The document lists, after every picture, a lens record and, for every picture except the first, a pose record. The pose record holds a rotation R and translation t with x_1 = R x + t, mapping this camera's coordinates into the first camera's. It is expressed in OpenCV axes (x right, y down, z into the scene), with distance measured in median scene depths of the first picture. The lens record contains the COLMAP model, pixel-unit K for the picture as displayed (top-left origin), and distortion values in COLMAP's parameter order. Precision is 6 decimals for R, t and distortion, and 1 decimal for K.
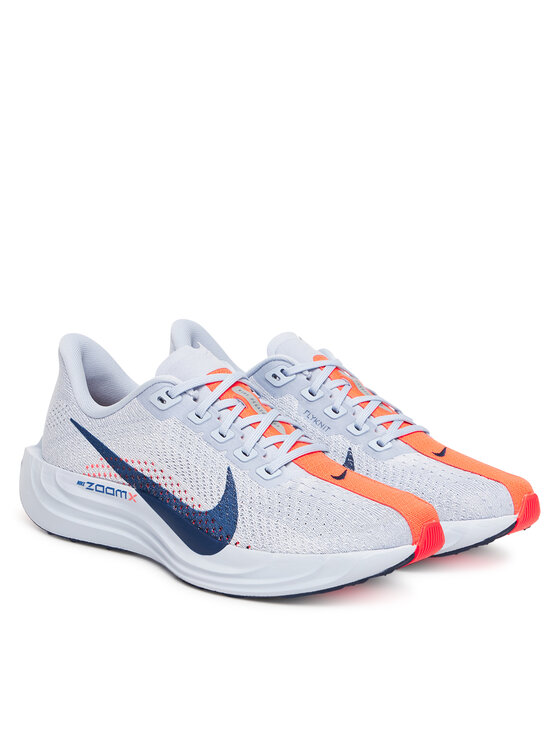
lens RADIAL K [[1580.2, 0, 280.0], [0, 1580.2, 373.0], [0, 0, 1]] dist [-0.052733, -0.068388]
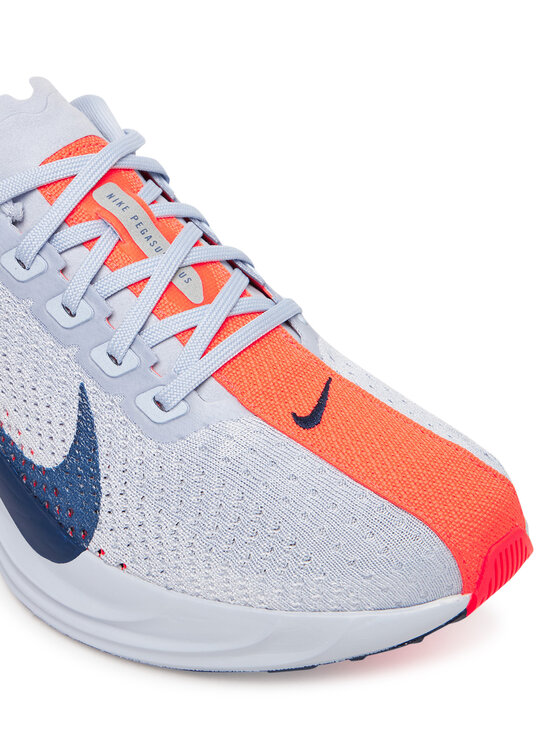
lens RADIAL K [[1451.0, 0, 280.0], [0, 1451.0, 373.0], [0, 0, 1]] dist [0.039108, -0.013037]
pose [[0.998522, -0.004795, -0.054128, 0.050725], [0.024587, 0.928170, 0.371344, -0.104530], [0.048460, -0.372126, 0.926916, 0.587042]]
